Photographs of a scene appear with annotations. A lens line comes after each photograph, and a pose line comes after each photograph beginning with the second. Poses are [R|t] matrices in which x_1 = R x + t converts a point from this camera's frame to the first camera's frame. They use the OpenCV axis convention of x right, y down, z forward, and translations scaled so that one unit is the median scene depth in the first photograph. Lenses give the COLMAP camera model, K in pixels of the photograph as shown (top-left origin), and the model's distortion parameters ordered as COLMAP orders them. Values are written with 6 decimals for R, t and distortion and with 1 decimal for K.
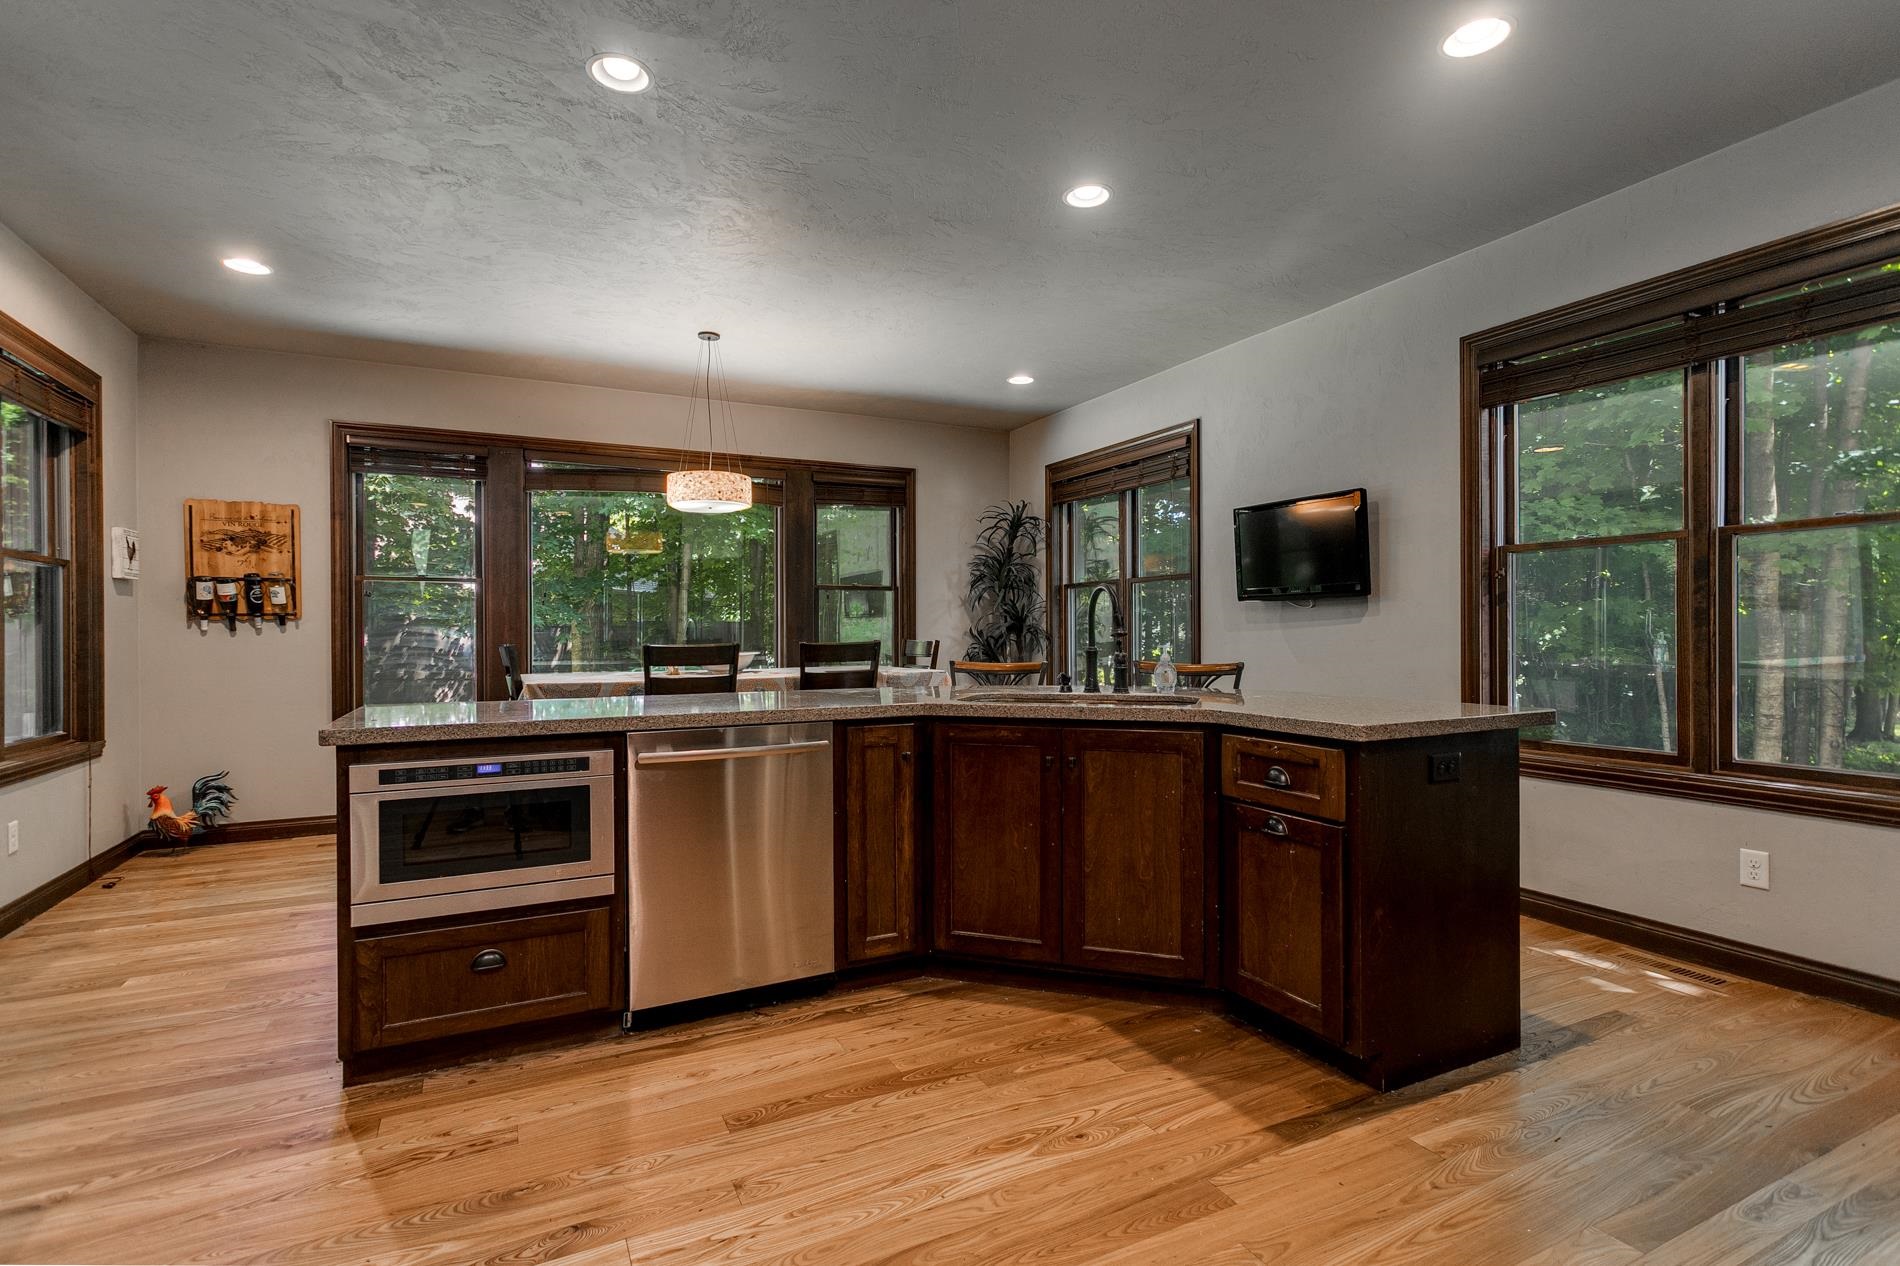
lens RADIAL K [[903.0, 0, 945.8], [0, 903.0, 631.6], [0, 0, 1]] dist [0.000778, 0.002103]
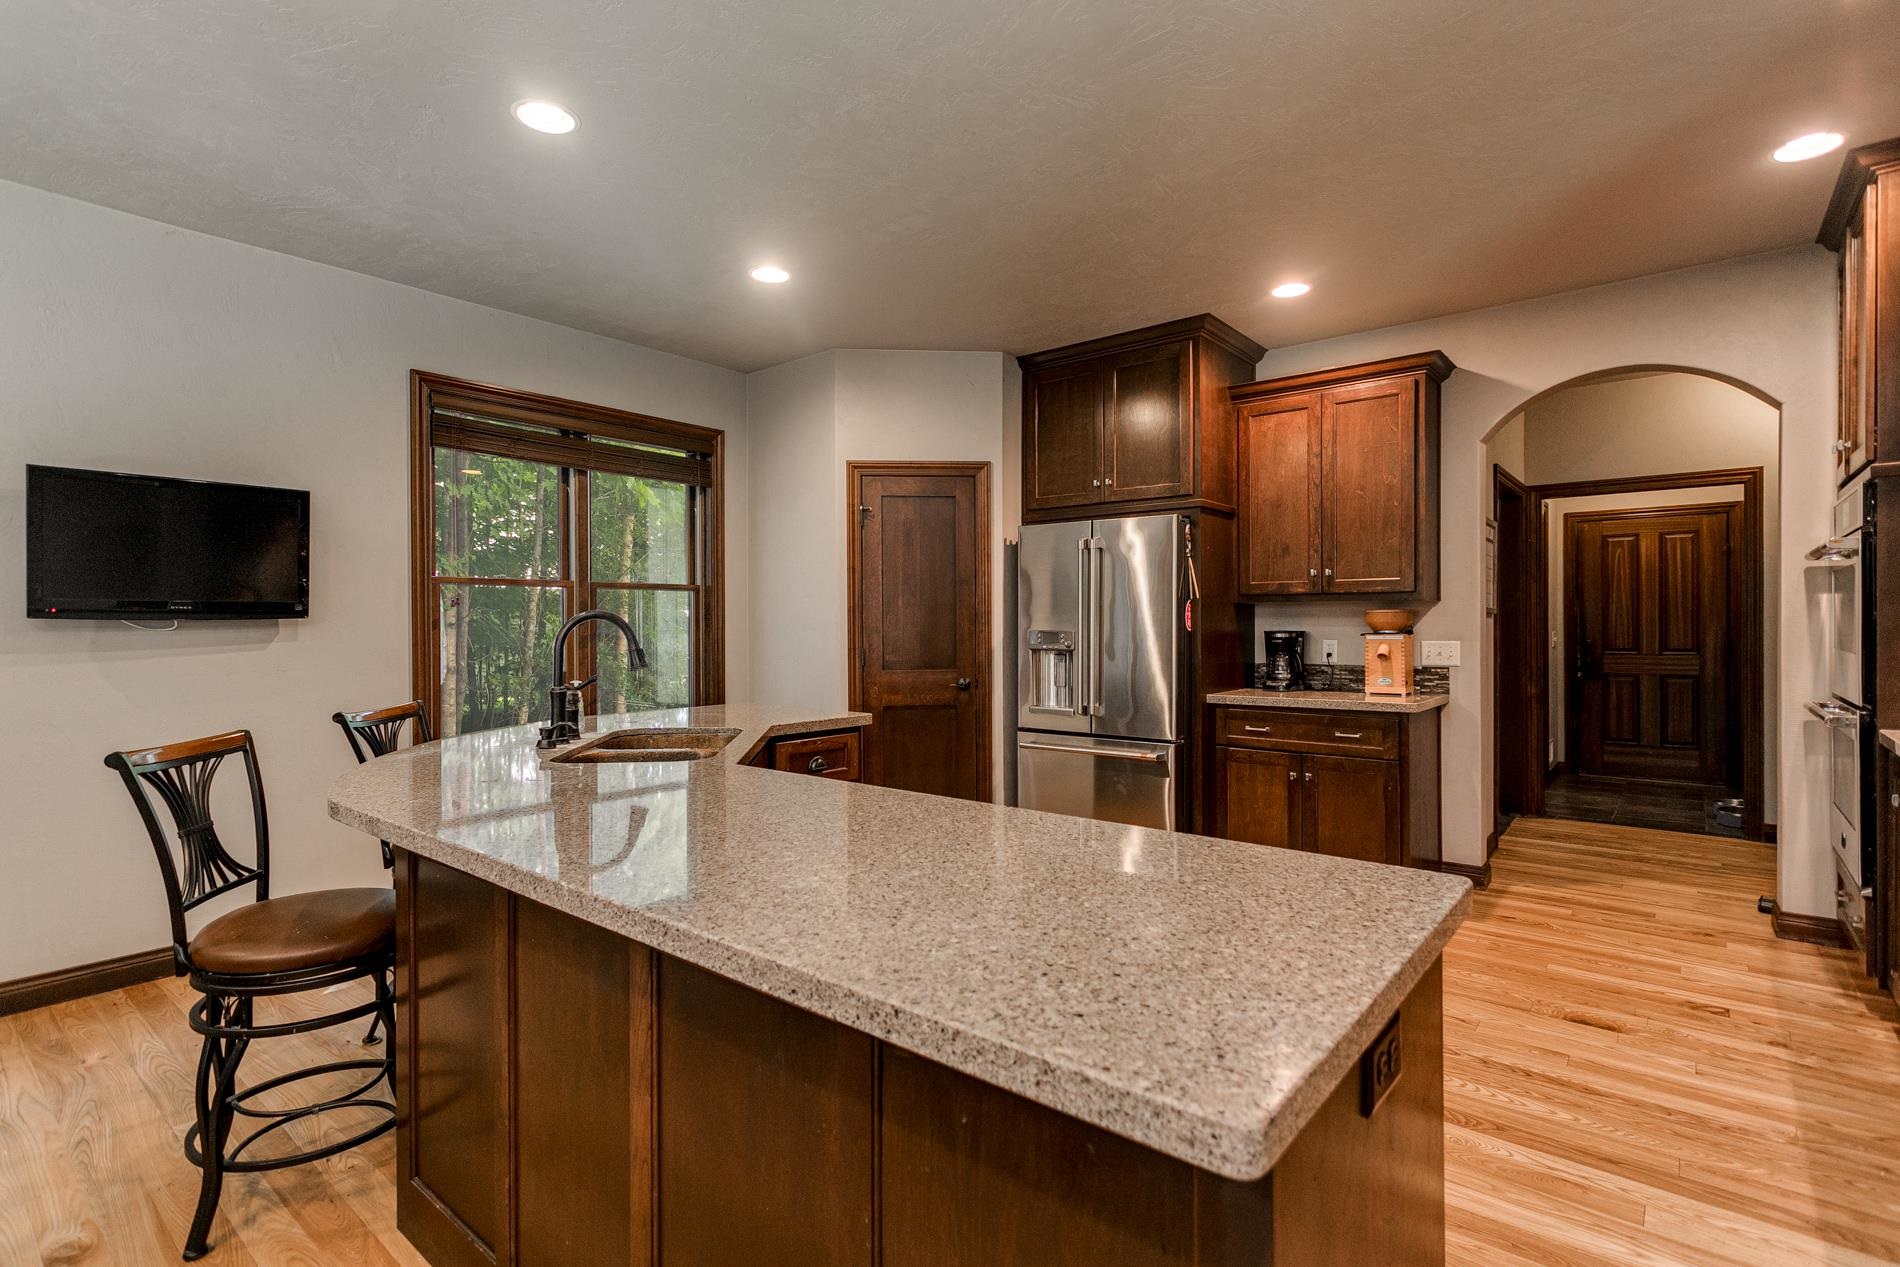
lens RADIAL K [[903.0, 0, 948.2], [0, 903.0, 628.9], [0, 0, 1]] dist [0.000778, 0.002103]
pose [[-0.398272, 0.000186, 0.917267, -0.612336], [0.006684, 0.999974, 0.002699, -0.029941], [-0.917243, 0.007206, -0.398263, 0.854932]]
